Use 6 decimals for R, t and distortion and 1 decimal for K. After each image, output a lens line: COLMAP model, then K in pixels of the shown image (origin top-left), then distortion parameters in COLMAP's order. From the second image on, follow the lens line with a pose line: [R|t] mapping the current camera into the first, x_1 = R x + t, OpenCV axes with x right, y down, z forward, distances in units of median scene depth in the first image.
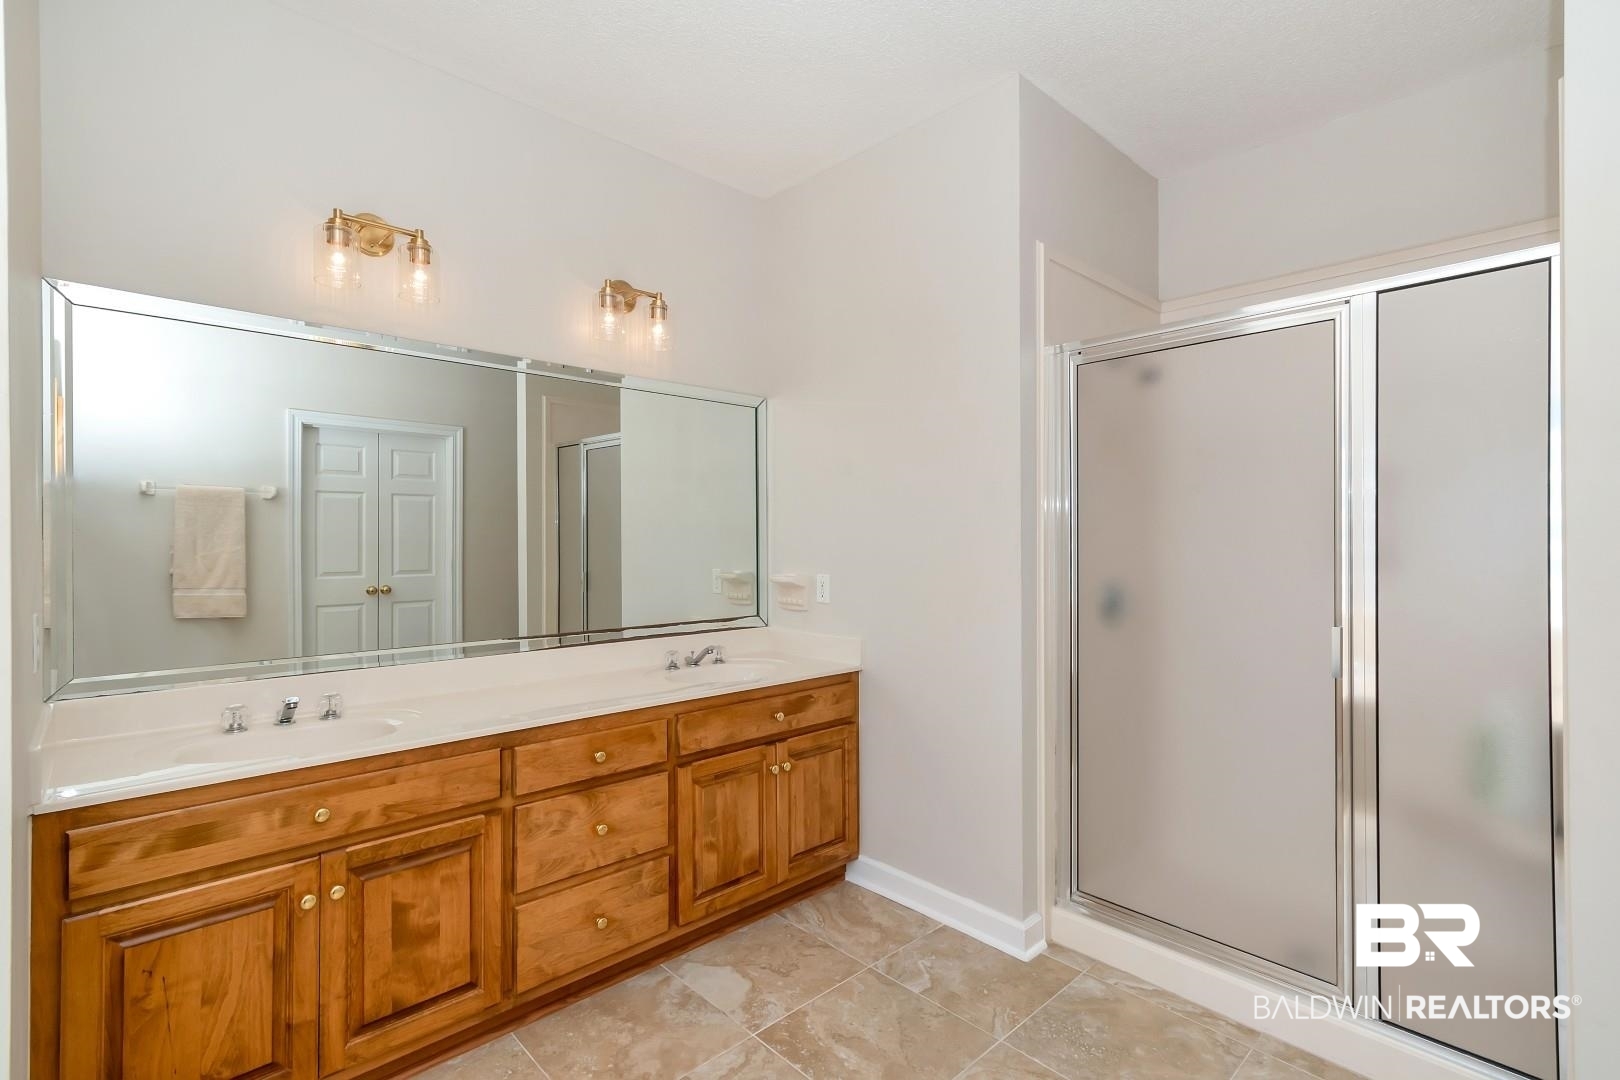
lens RADIAL K [[766.2, 0, 813.1], [0, 766.2, 532.5], [0, 0, 1]] dist [0.014190, 0.000103]
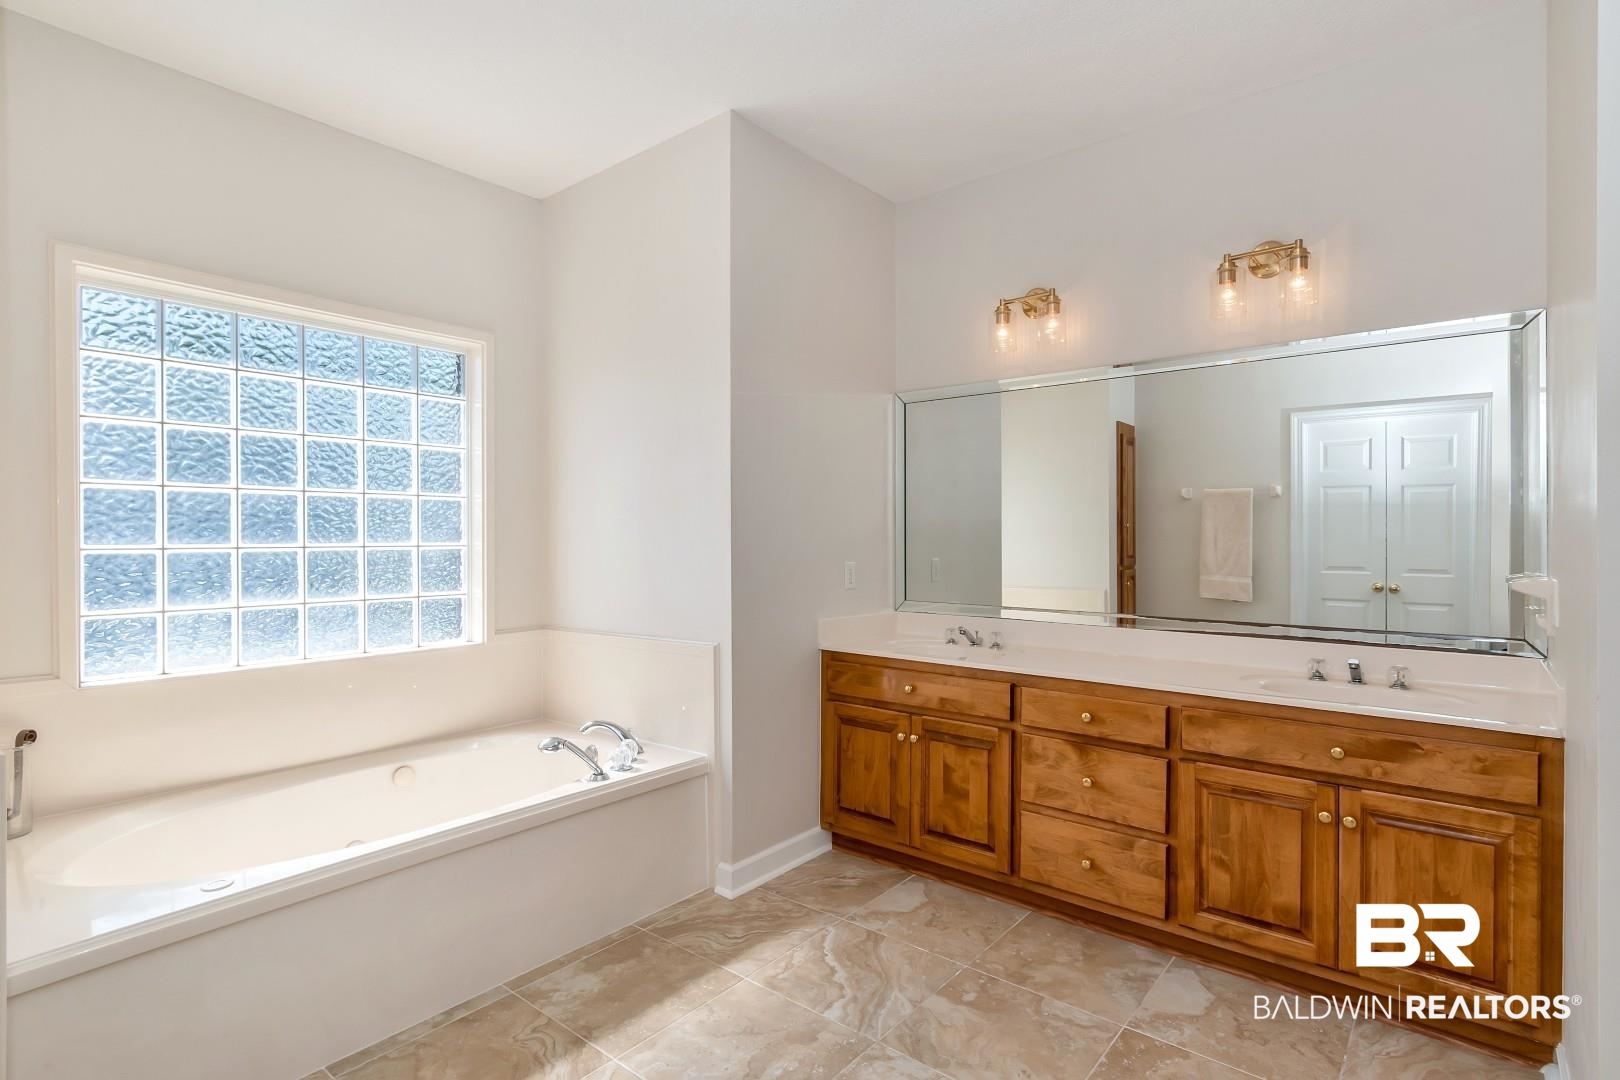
lens RADIAL K [[830.5, 0, 809.0], [0, 830.5, 533.0], [0, 0, 1]] dist [-0.000646, -0.000213]
pose [[0.102565, -0.005280, -0.994712, 0.885573], [0.001990, 0.999985, -0.005103, 0.027331], [0.994724, -0.001456, 0.102574, 0.467400]]
